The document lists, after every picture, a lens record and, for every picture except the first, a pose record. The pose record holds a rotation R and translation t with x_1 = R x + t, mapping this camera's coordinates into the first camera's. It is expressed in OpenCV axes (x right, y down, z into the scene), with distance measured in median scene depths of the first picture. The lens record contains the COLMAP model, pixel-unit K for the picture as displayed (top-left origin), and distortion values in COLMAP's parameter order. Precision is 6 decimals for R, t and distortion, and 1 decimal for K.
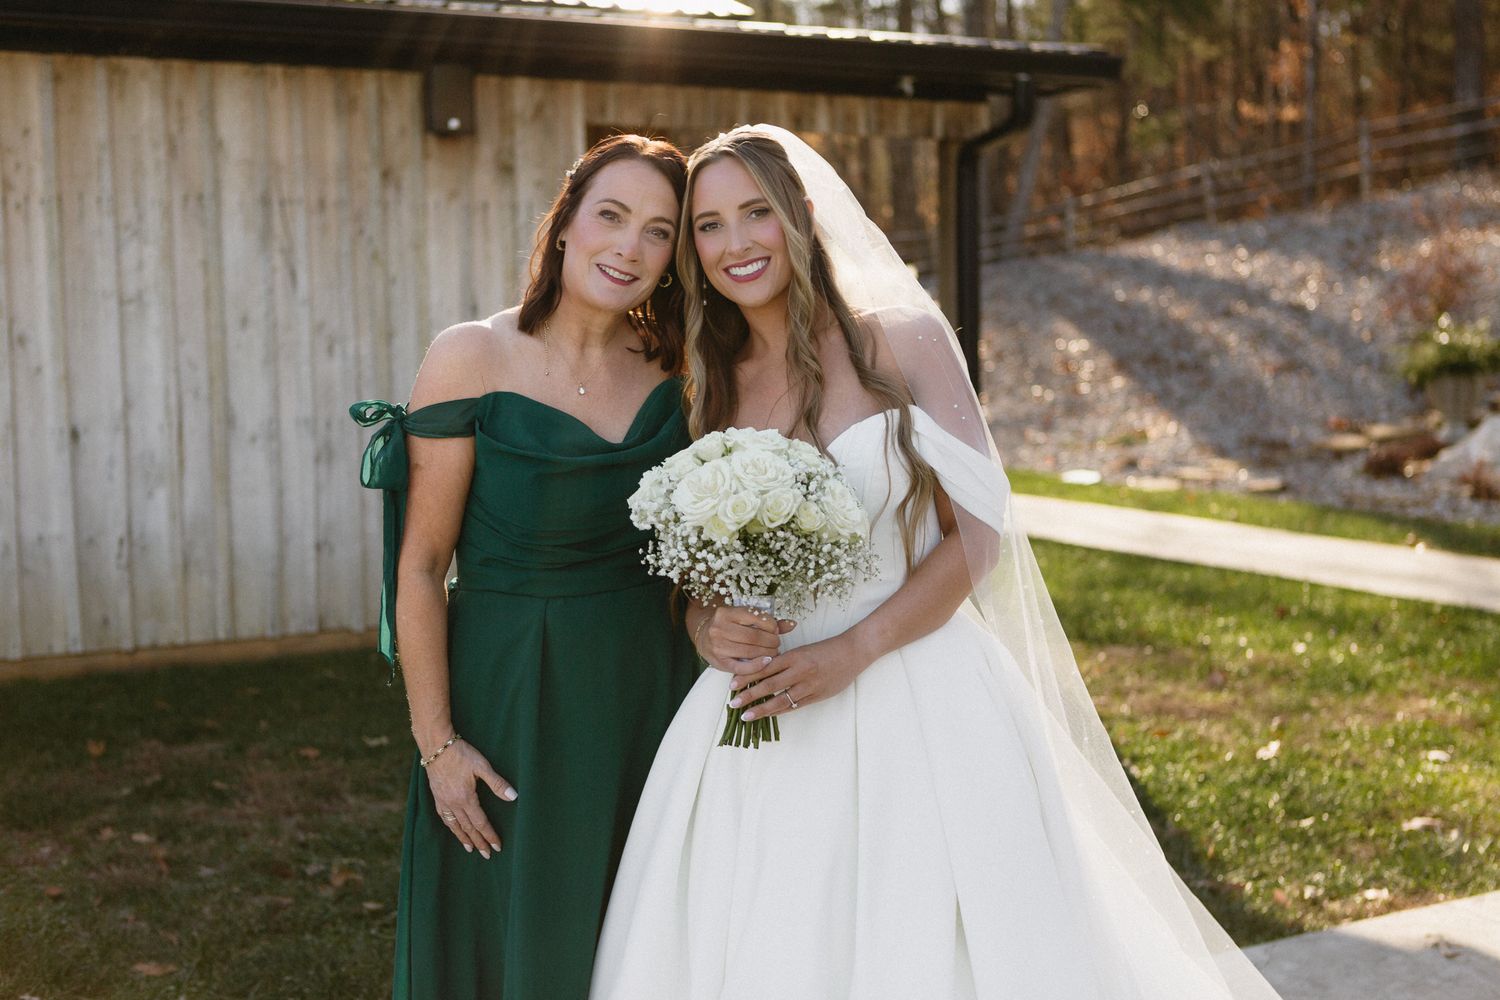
lens RADIAL K [[2092.3, 0, 750.0], [0, 2092.3, 500.0], [0, 0, 1]] dist [0.002966, 0.029553]
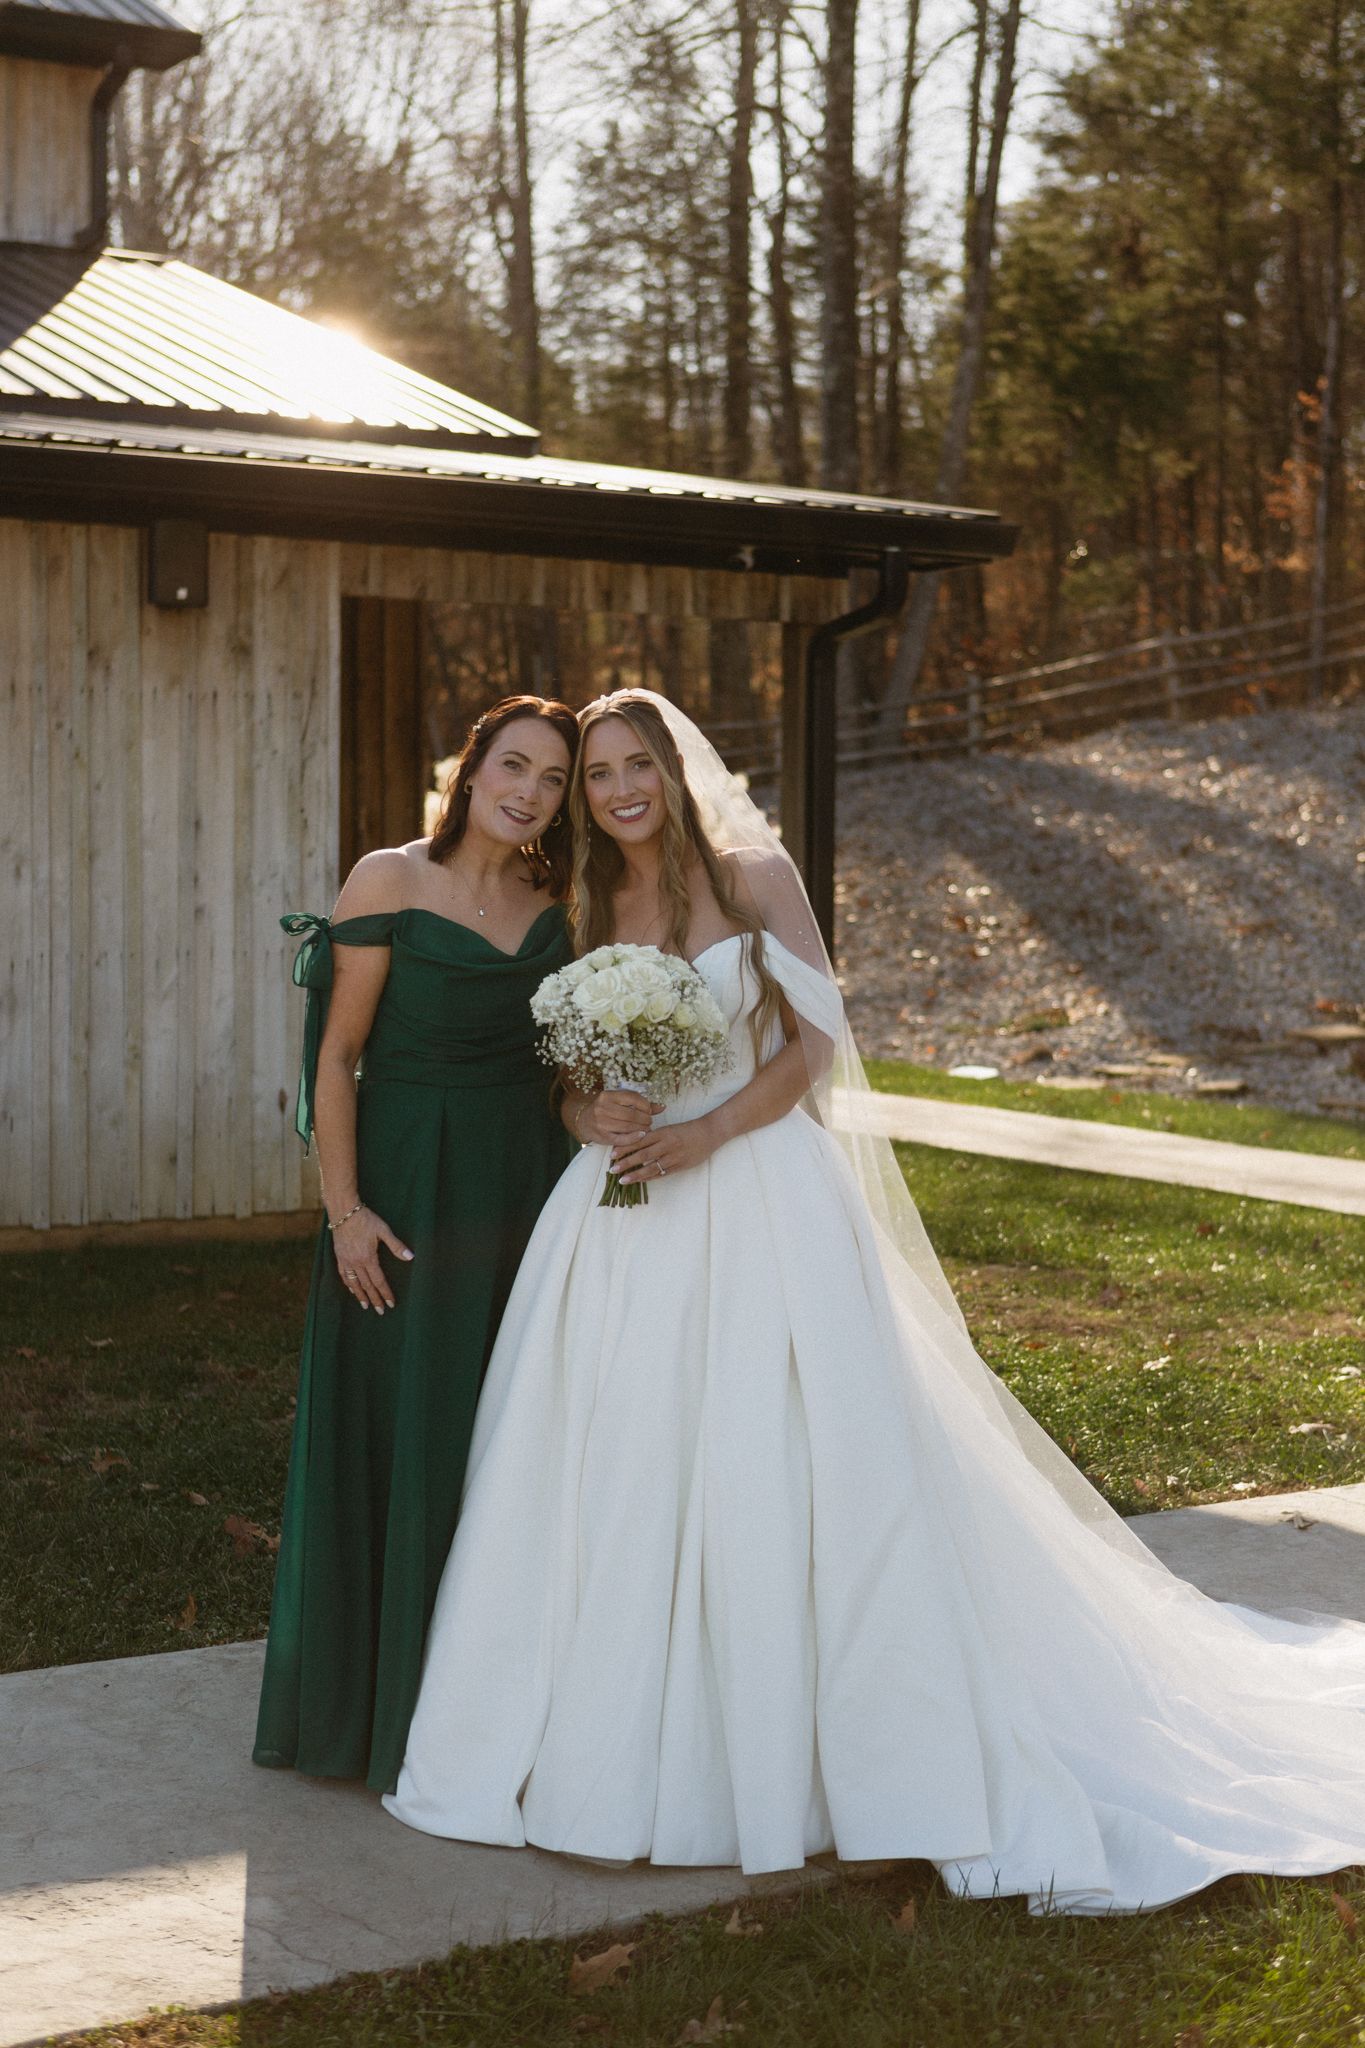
lens RADIAL K [[3180.2, 0, 678.3], [0, 3180.2, 1055.8], [0, 0, 1]] dist [-0.008546, -0.036116]
pose [[0.998035, 0.019527, 0.059531, -0.020827], [-0.018352, 0.999627, -0.020224, 0.017436], [-0.059904, 0.019092, 0.998022, -0.215446]]
